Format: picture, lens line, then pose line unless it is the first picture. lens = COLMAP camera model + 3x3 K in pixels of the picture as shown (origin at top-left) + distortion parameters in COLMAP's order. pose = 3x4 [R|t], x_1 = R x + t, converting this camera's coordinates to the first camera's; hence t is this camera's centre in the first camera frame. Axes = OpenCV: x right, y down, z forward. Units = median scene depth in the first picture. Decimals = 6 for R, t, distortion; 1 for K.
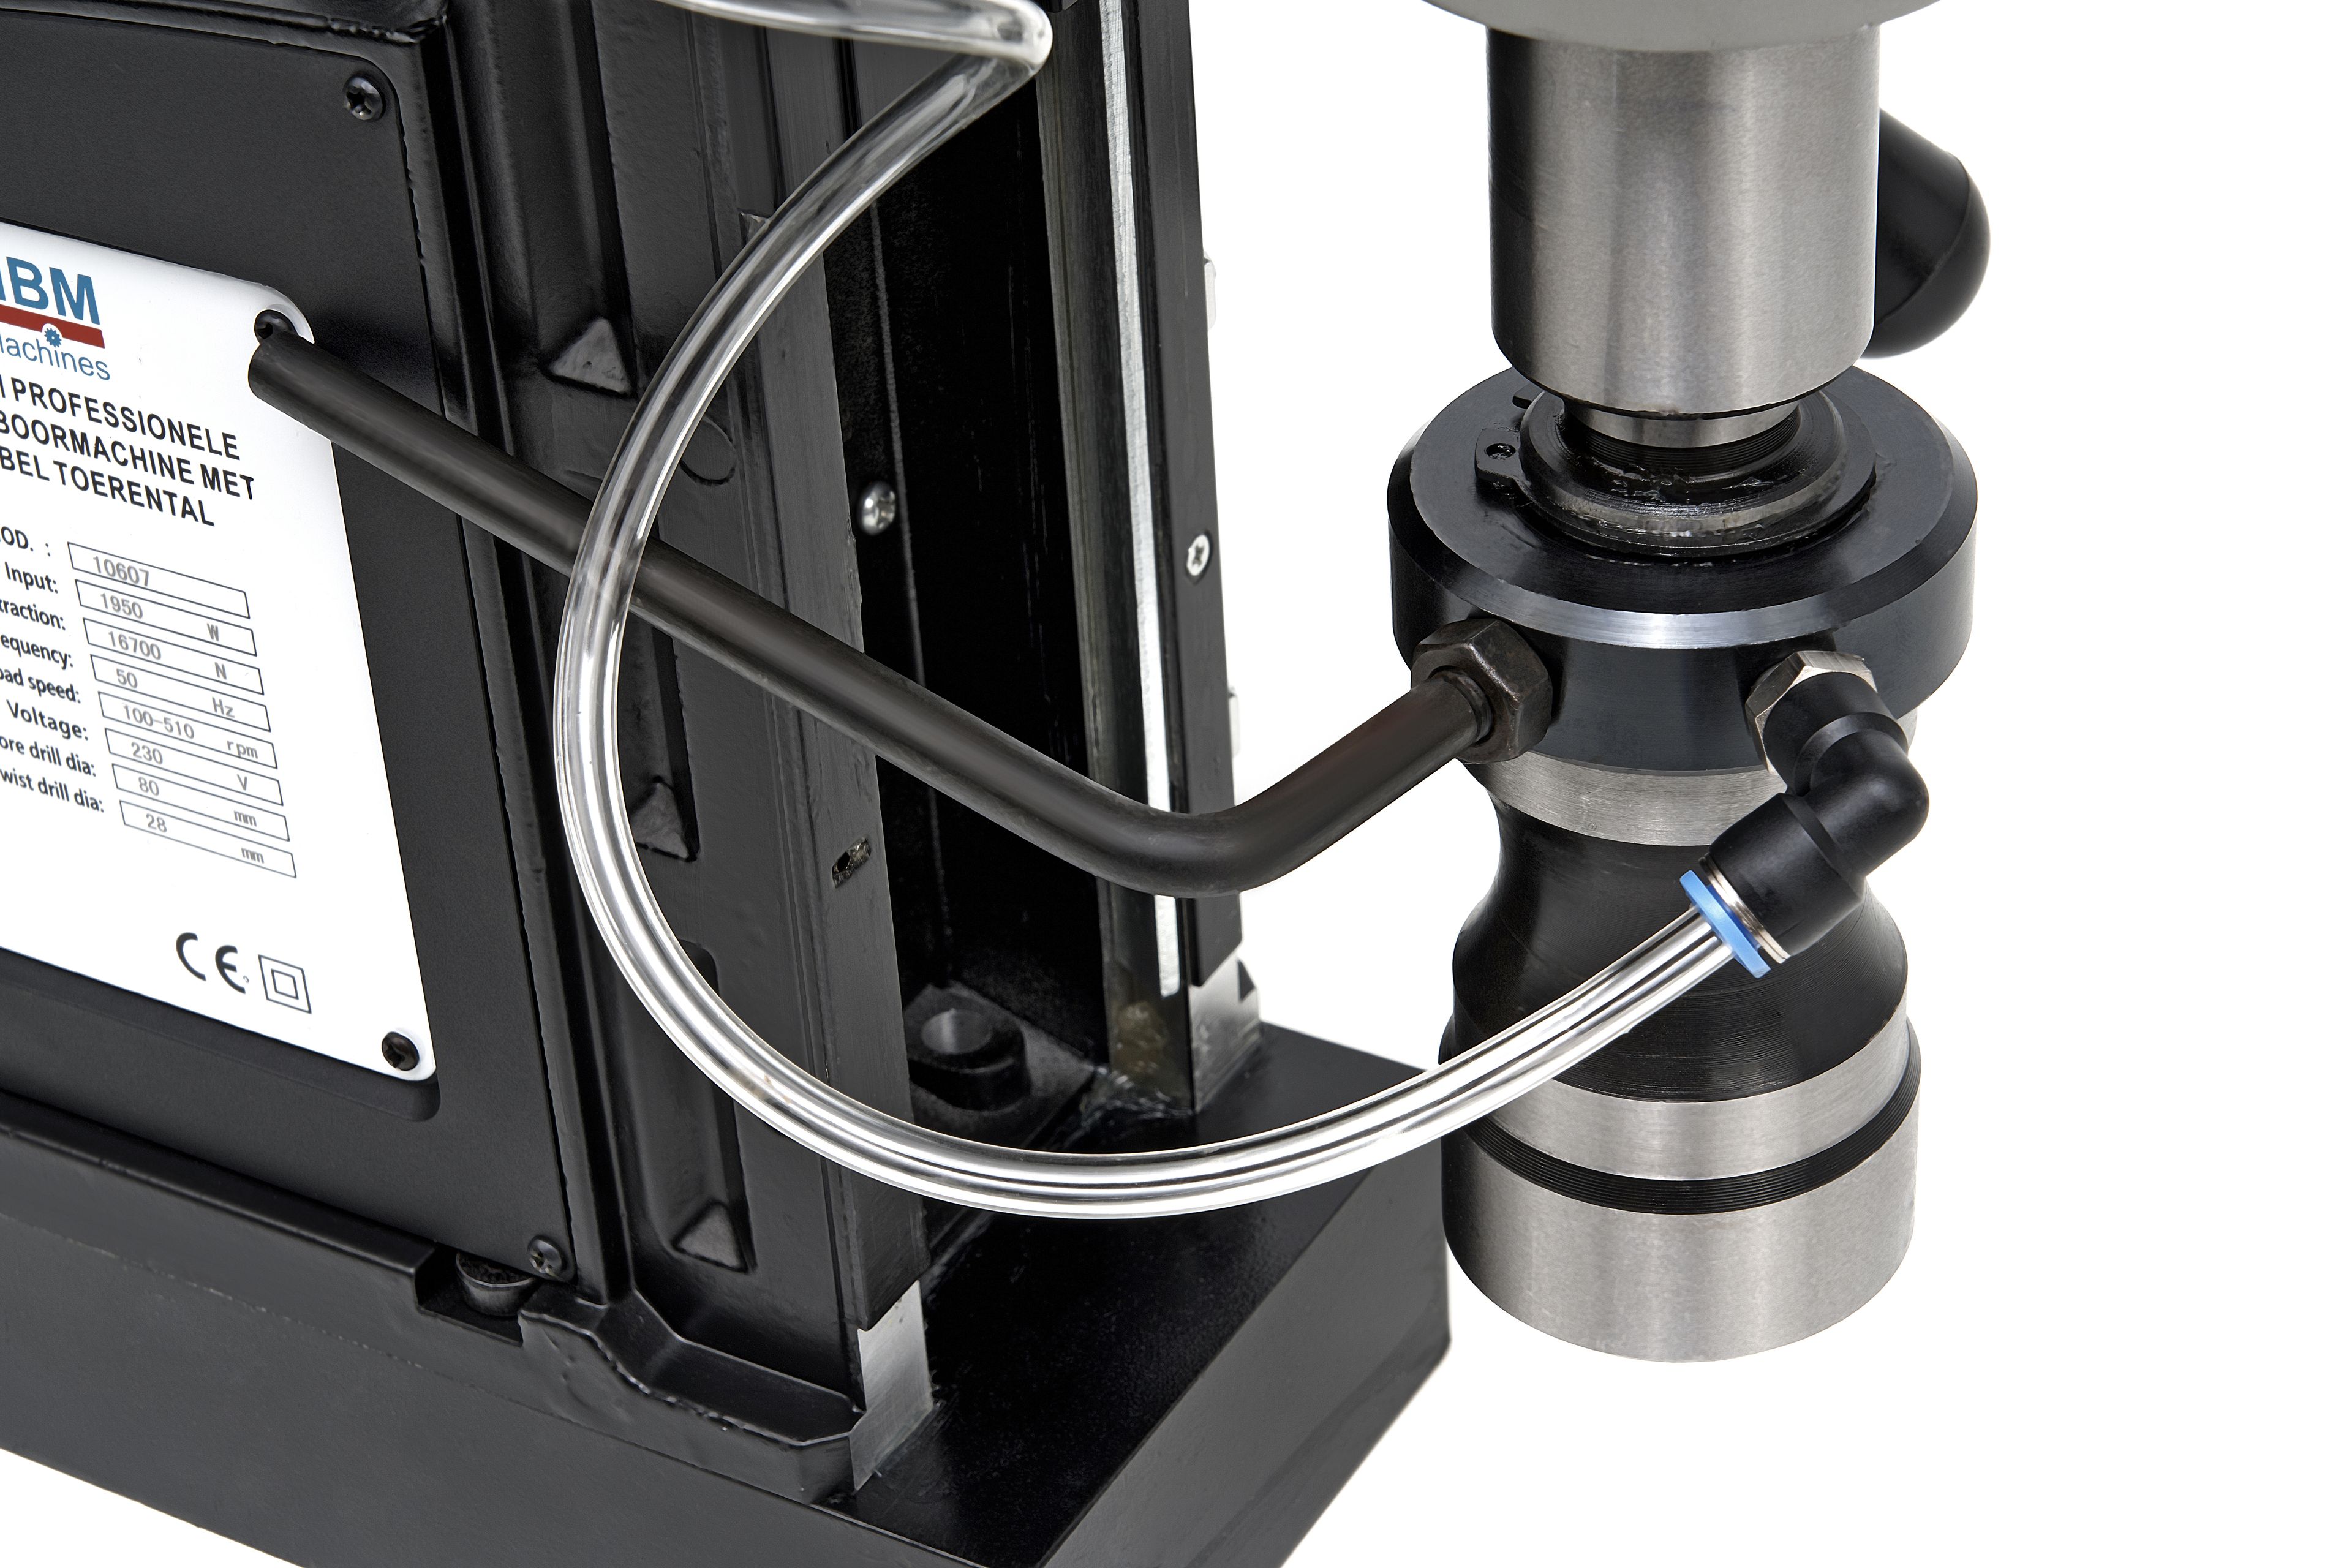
lens RADIAL K [[5008.2, 0, 1176.0], [0, 5008.2, 784.0], [0, 0, 1]] dist [-0.106089, -0.243757]
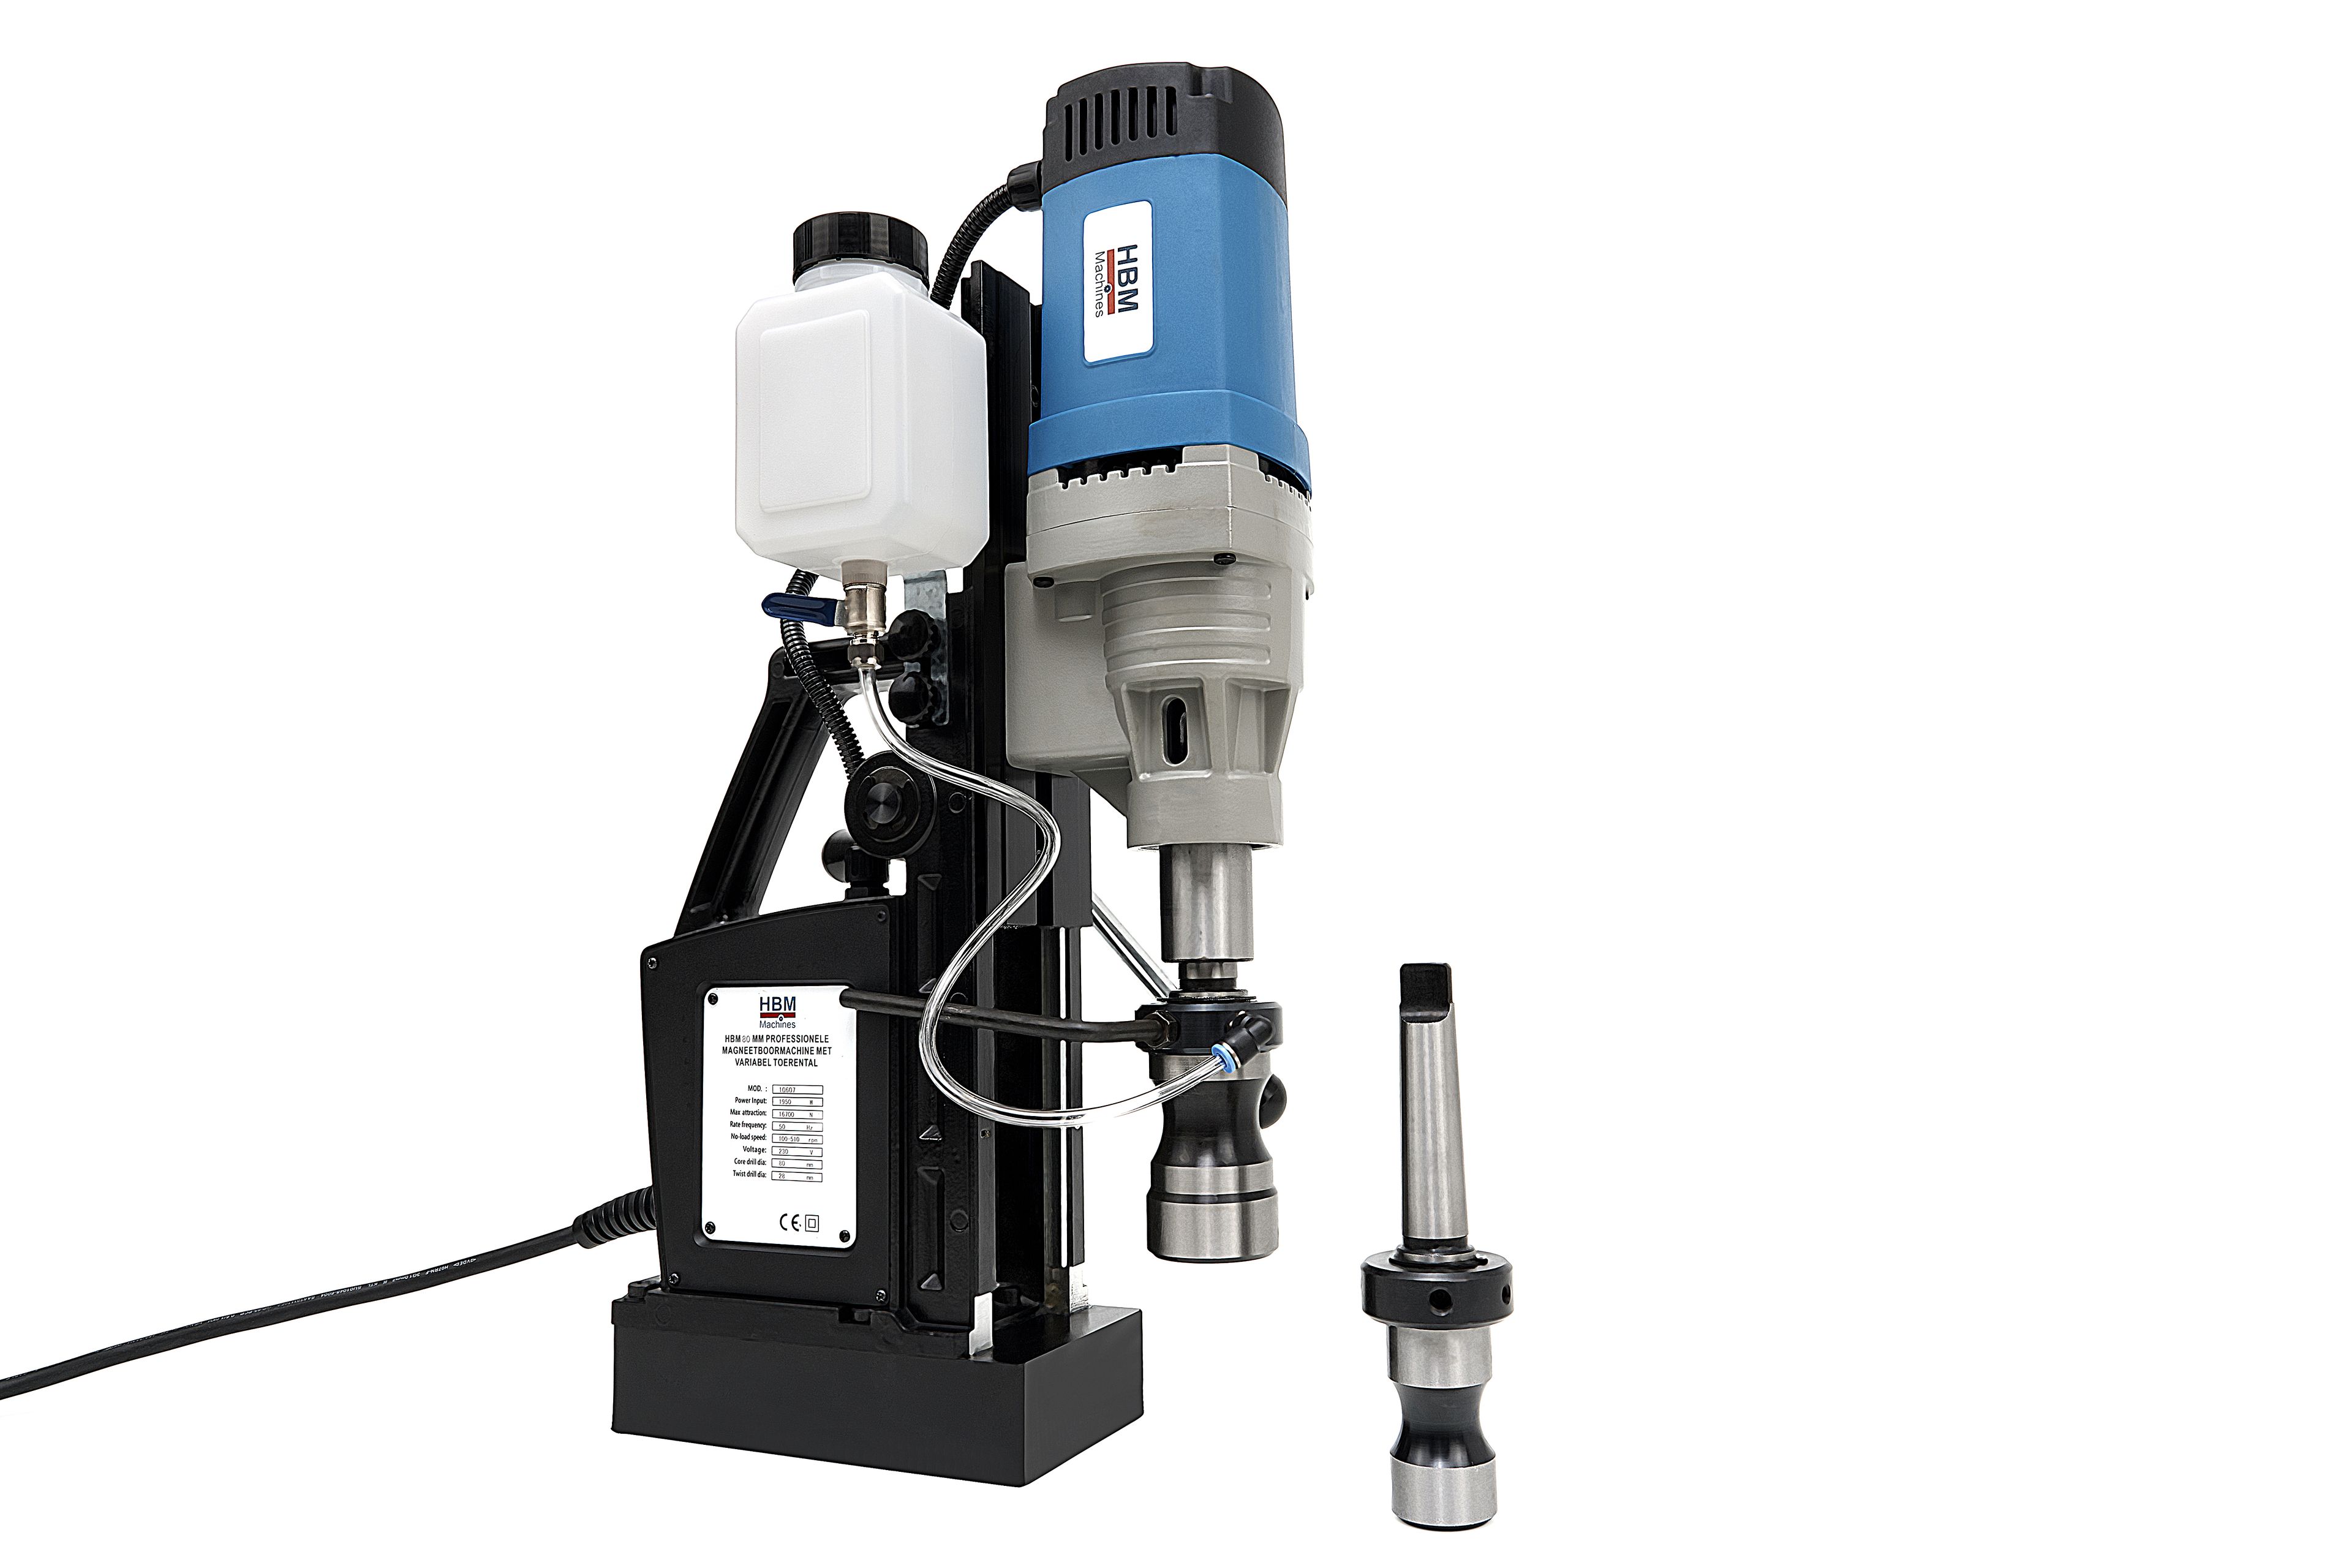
lens RADIAL K [[1639.7, 0, 1176.0], [0, 1639.7, 784.0], [0, 0, 1]] dist [-0.010867, -0.002401]
pose [[0.996389, 0.042238, 0.073658, -0.023938], [0.016624, 0.753664, -0.657050, 0.597062], [-0.083266, 0.655902, 0.750240, -0.084253]]
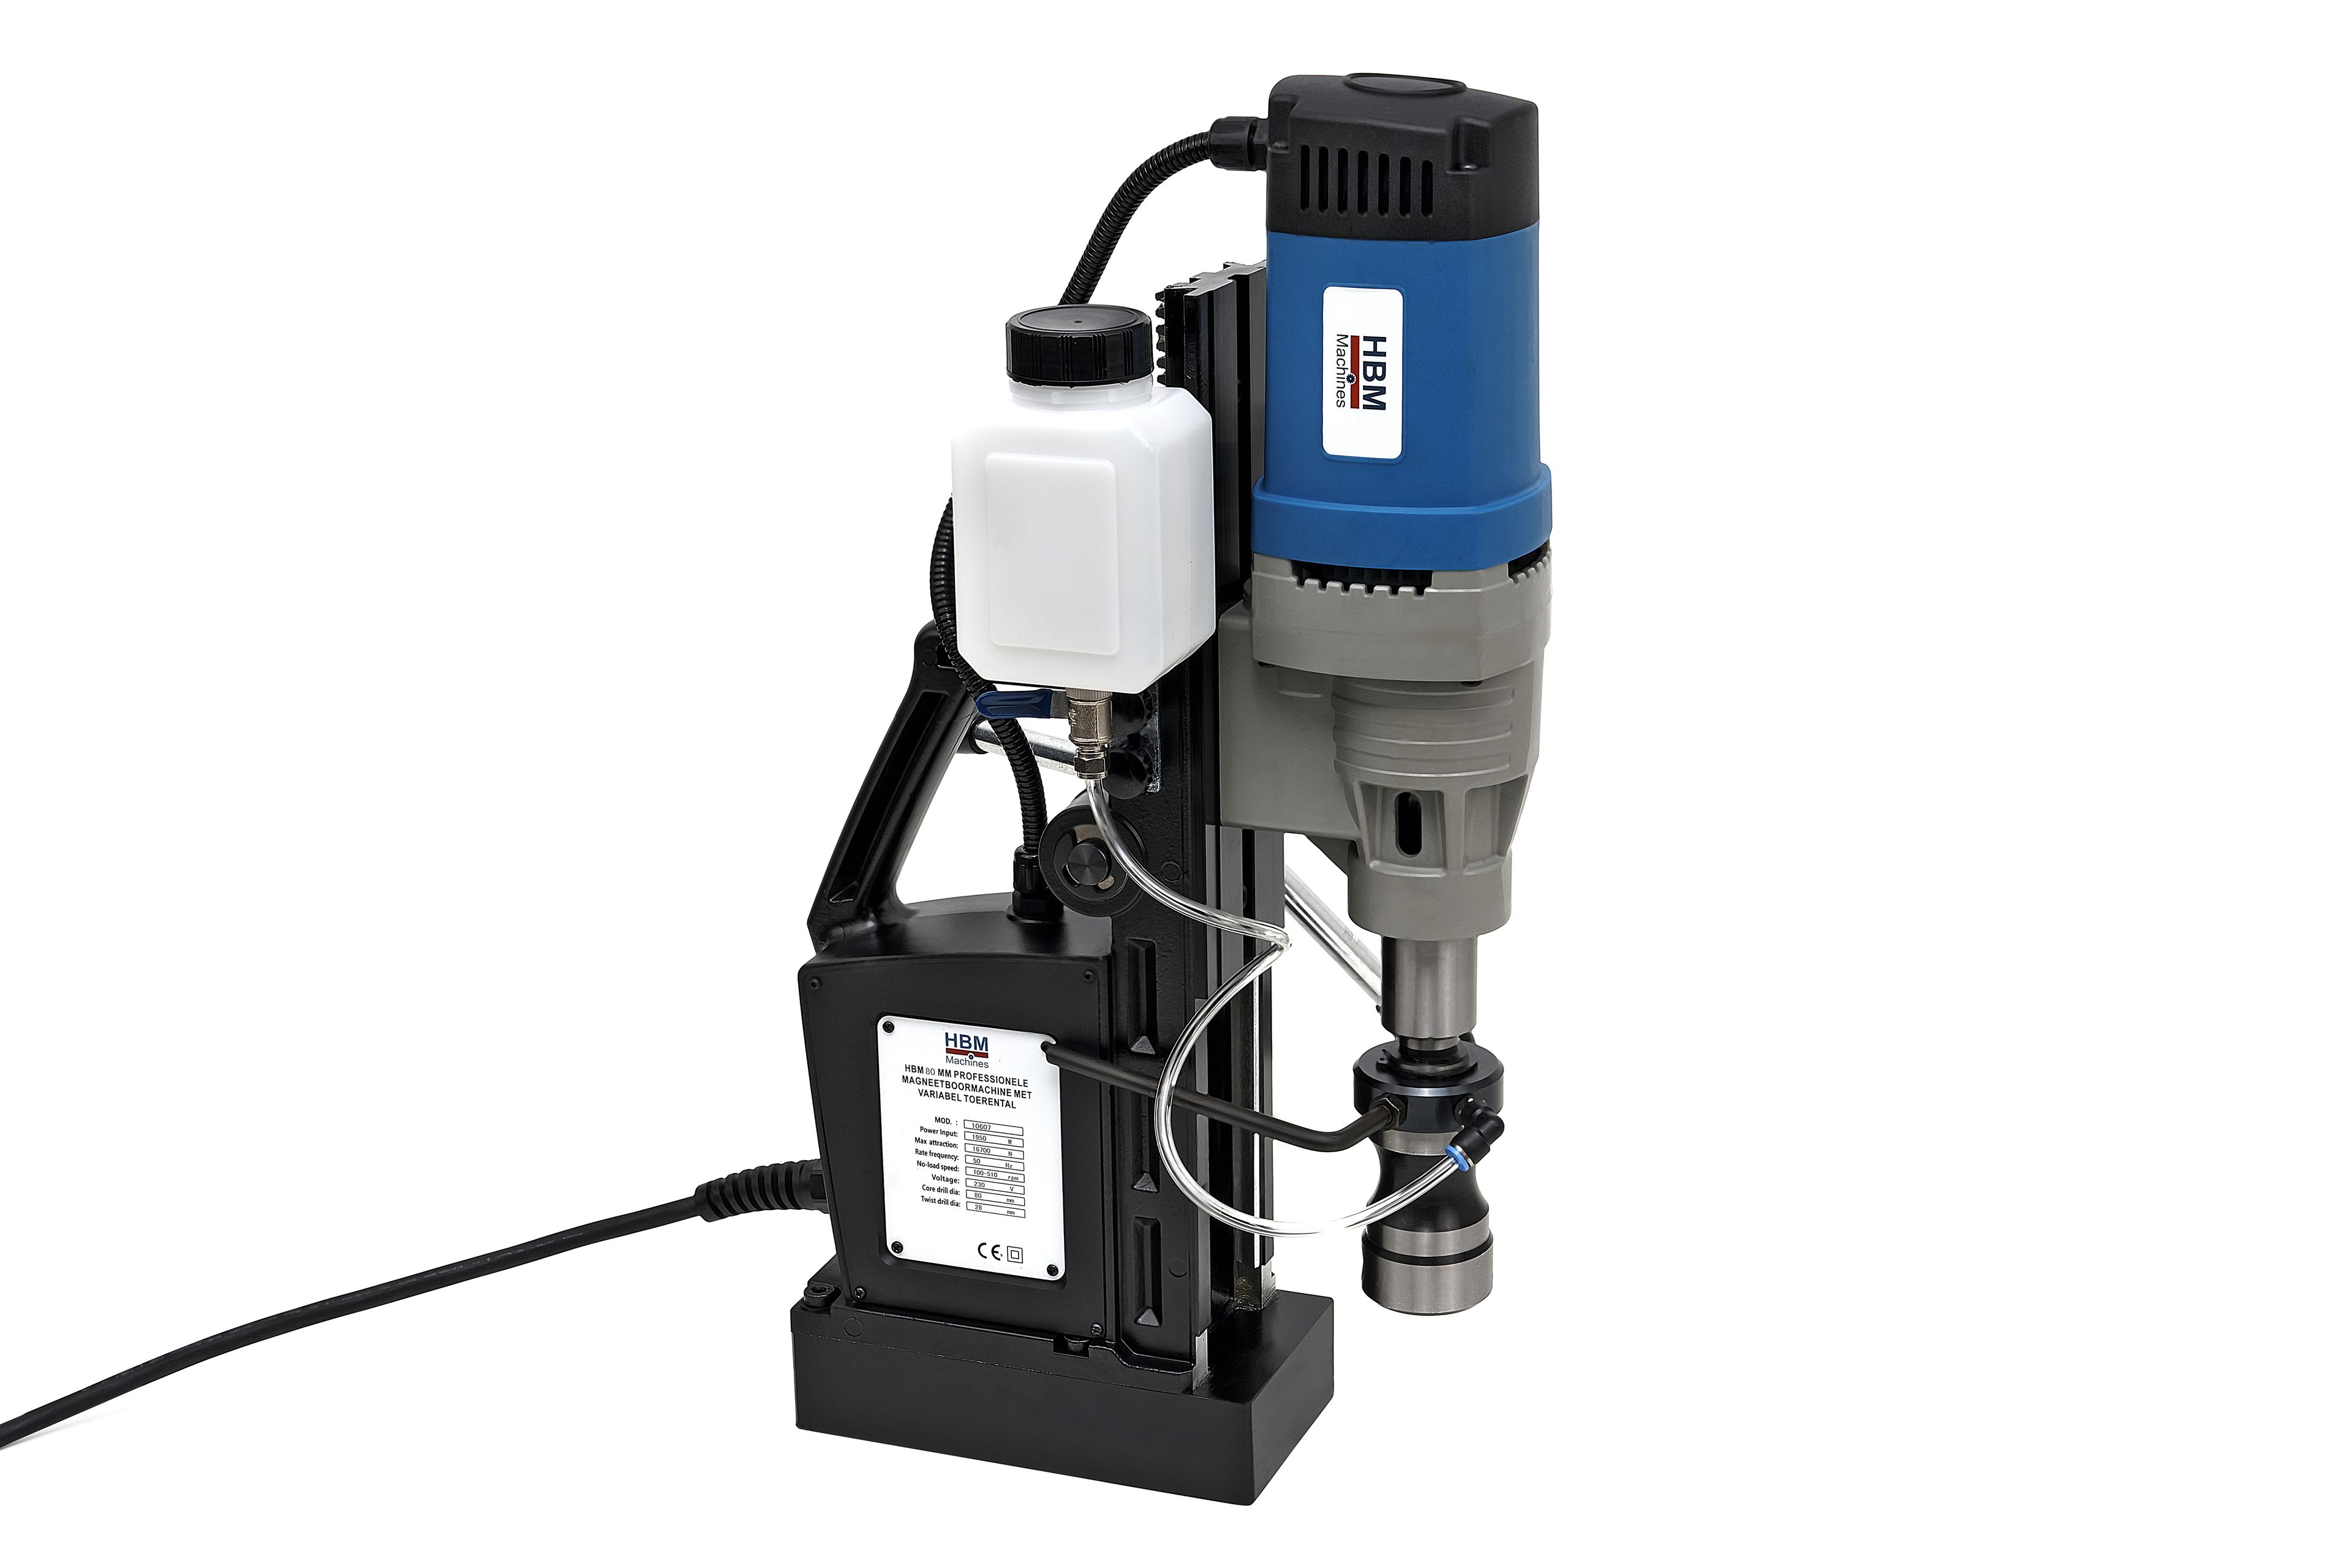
lens RADIAL K [[3656.9, 0, 1176.0], [0, 3656.9, 784.0], [0, 0, 1]] dist [-0.005687, 0.016238]
pose [[0.988542, -0.004977, 0.150862, -0.473900], [0.051783, 0.949983, -0.307978, 0.544452], [-0.141784, 0.312262, 0.939356, -1.573608]]
